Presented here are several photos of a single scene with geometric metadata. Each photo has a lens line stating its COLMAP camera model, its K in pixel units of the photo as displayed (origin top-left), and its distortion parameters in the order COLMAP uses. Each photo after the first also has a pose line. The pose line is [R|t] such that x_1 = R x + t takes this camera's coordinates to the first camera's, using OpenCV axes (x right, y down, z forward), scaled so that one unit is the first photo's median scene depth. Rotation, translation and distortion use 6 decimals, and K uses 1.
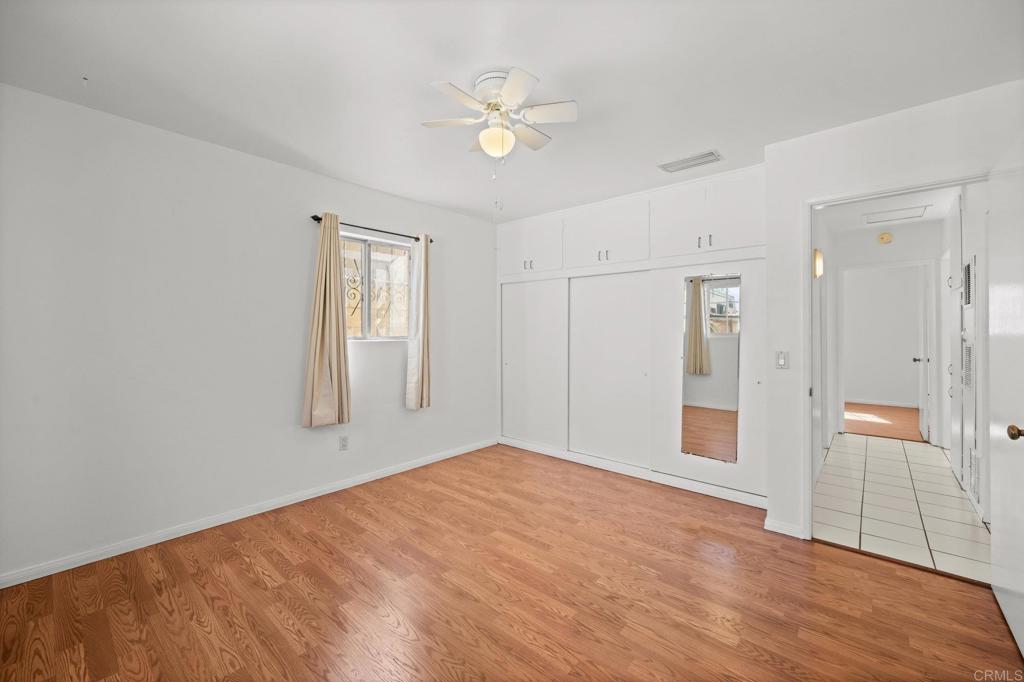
lens RADIAL K [[411.9, 0, 522.0], [0, 411.9, 327.1], [0, 0, 1]] dist [0.001610, 0.000143]
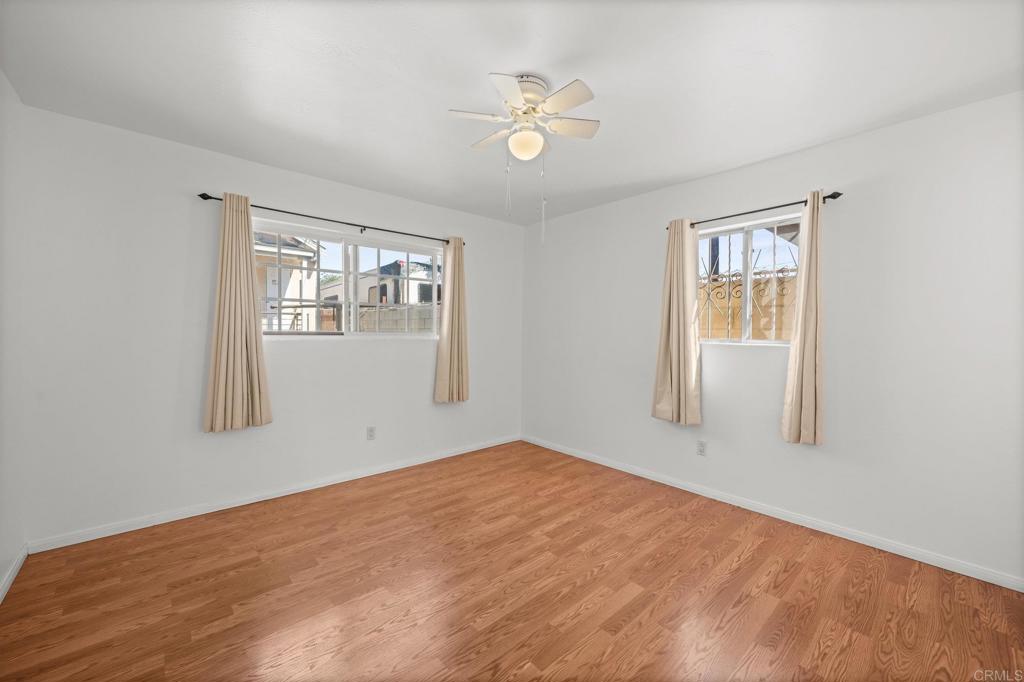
lens RADIAL K [[411.9, 0, 503.3], [0, 411.9, 338.5], [0, 0, 1]] dist [0.001610, 0.000143]
pose [[-0.152647, 0.013556, -0.988188, 0.724157], [0.002819, 0.999908, 0.013281, 0.009742], [0.988277, -0.000759, -0.152671, 0.832870]]
